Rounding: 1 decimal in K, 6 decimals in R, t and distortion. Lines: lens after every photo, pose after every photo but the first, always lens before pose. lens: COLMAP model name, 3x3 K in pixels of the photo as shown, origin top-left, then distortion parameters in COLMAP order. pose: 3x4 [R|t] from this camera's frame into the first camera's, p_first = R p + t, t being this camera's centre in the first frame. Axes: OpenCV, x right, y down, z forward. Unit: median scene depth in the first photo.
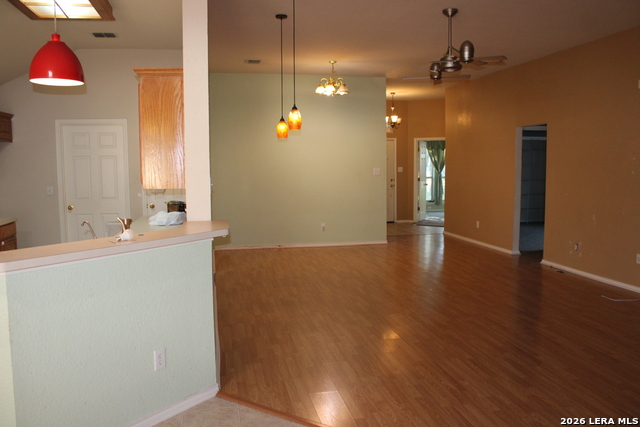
lens RADIAL K [[538.5, 0, 316.6], [0, 538.5, 215.9], [0, 0, 1]] dist [-0.160188, 0.164859]
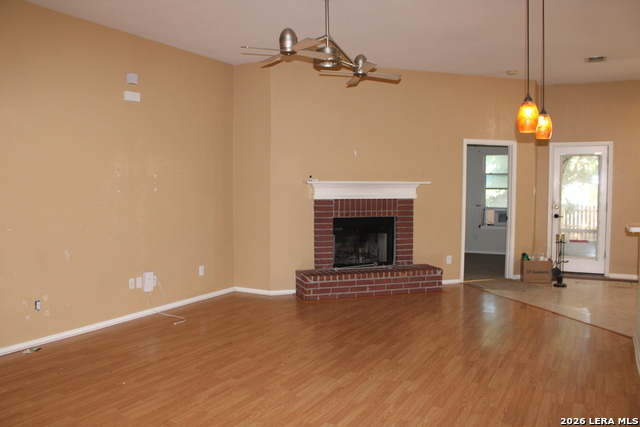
lens RADIAL K [[538.5, 0, 316.6], [0, 538.5, 215.9], [0, 0, 1]] dist [-0.160188, 0.164859]
pose [[-0.766086, -0.032305, 0.641925, -0.202352], [0.068464, 0.988952, 0.131476, -0.117893], [-0.639081, 0.144671, -0.755411, 1.256759]]
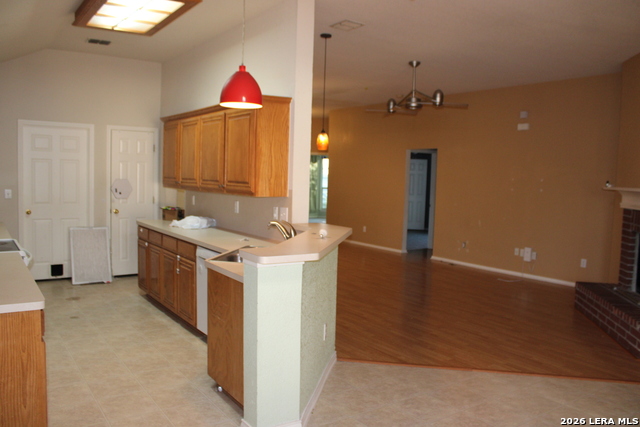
lens RADIAL K [[538.5, 0, 316.6], [0, 538.5, 215.9], [0, 0, 1]] dist [-0.160188, 0.164859]
pose [[0.919144, 0.004302, 0.393898, -0.367503], [0.001584, 0.999892, -0.014618, 0.005757], [-0.393918, 0.014060, 0.919038, -0.081119]]
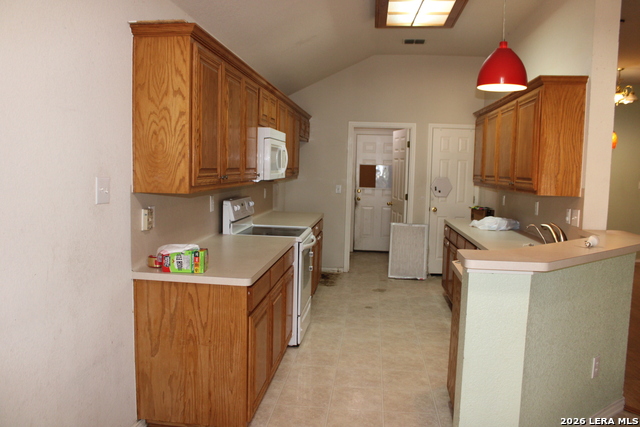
lens RADIAL K [[538.5, 0, 316.6], [0, 538.5, 215.9], [0, 0, 1]] dist [-0.160188, 0.164859]
pose [[0.956322, 0.060147, -0.286061, -0.240819], [-0.063168, 0.998002, -0.001337, 0.009579], [0.285409, 0.019348, 0.958211, -0.044281]]
